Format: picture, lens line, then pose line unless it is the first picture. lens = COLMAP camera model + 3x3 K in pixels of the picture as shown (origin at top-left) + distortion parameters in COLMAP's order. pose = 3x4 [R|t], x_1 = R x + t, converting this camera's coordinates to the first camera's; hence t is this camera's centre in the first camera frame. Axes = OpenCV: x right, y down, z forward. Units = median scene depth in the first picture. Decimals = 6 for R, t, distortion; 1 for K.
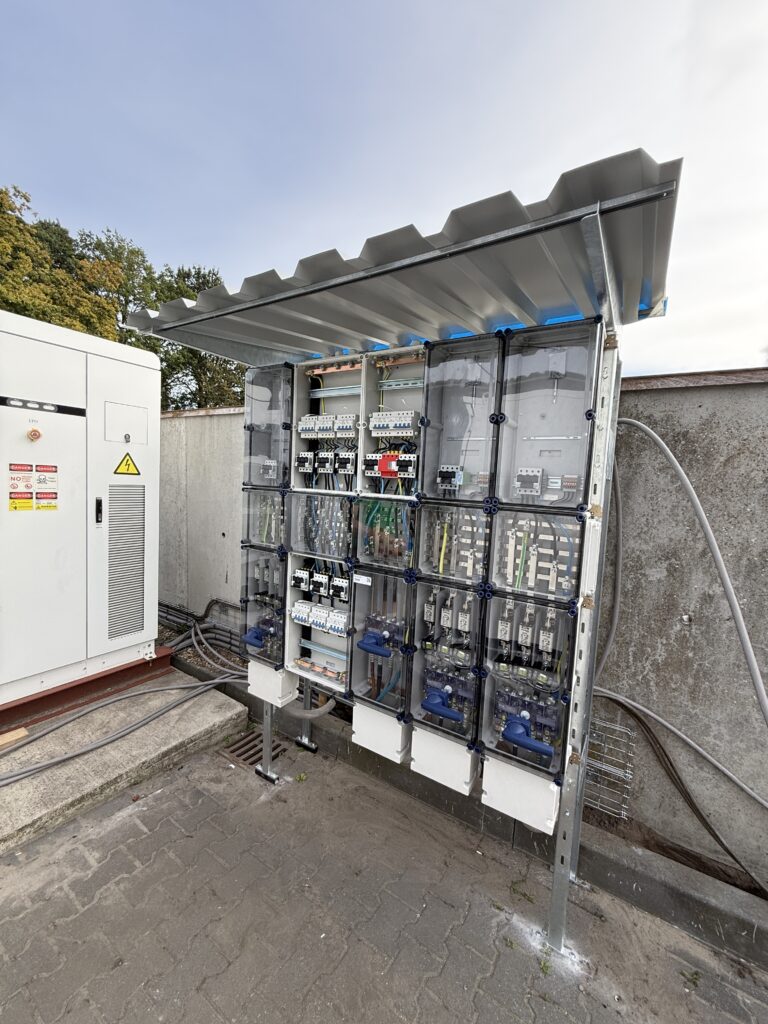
lens RADIAL K [[408.3, 0, 391.8], [0, 408.3, 510.8], [0, 0, 1]] dist [-0.001371, -0.000153]
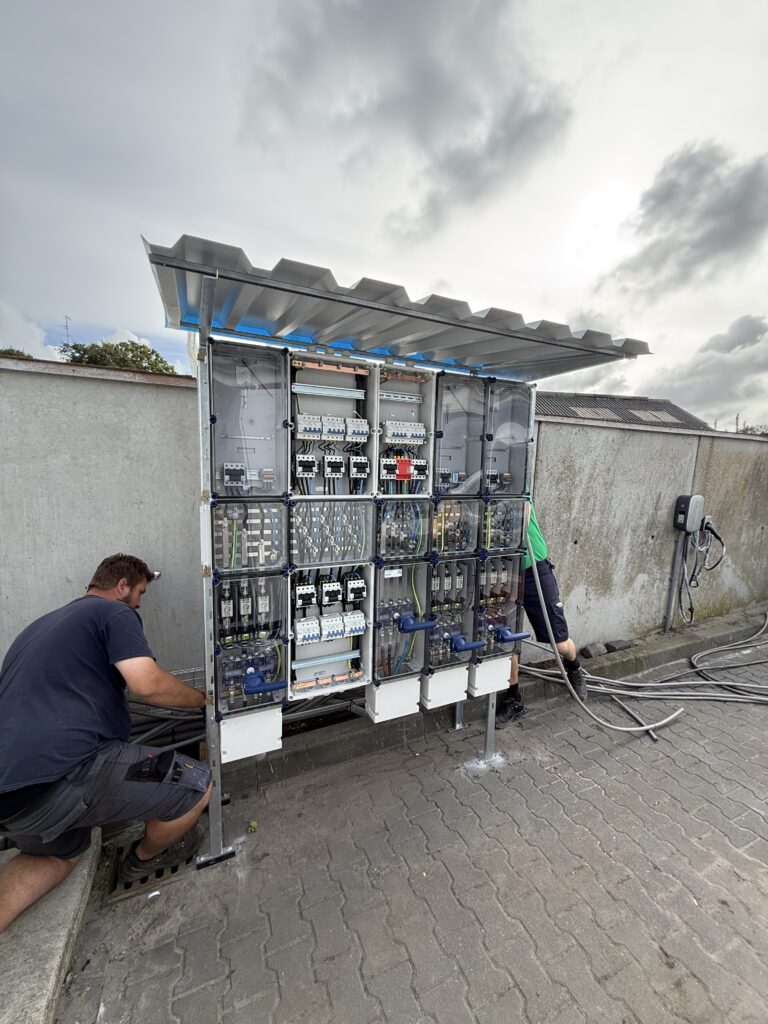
lens RADIAL K [[403.6, 0, 384.0], [0, 403.6, 512.0], [0, 0, 1]] dist [-0.001460, 0.000046]
pose [[0.555906, -0.127925, 0.821343, -0.932925], [0.071693, 0.991784, 0.105948, -0.110394], [-0.828148, -0.000012, 0.560510, 0.392075]]
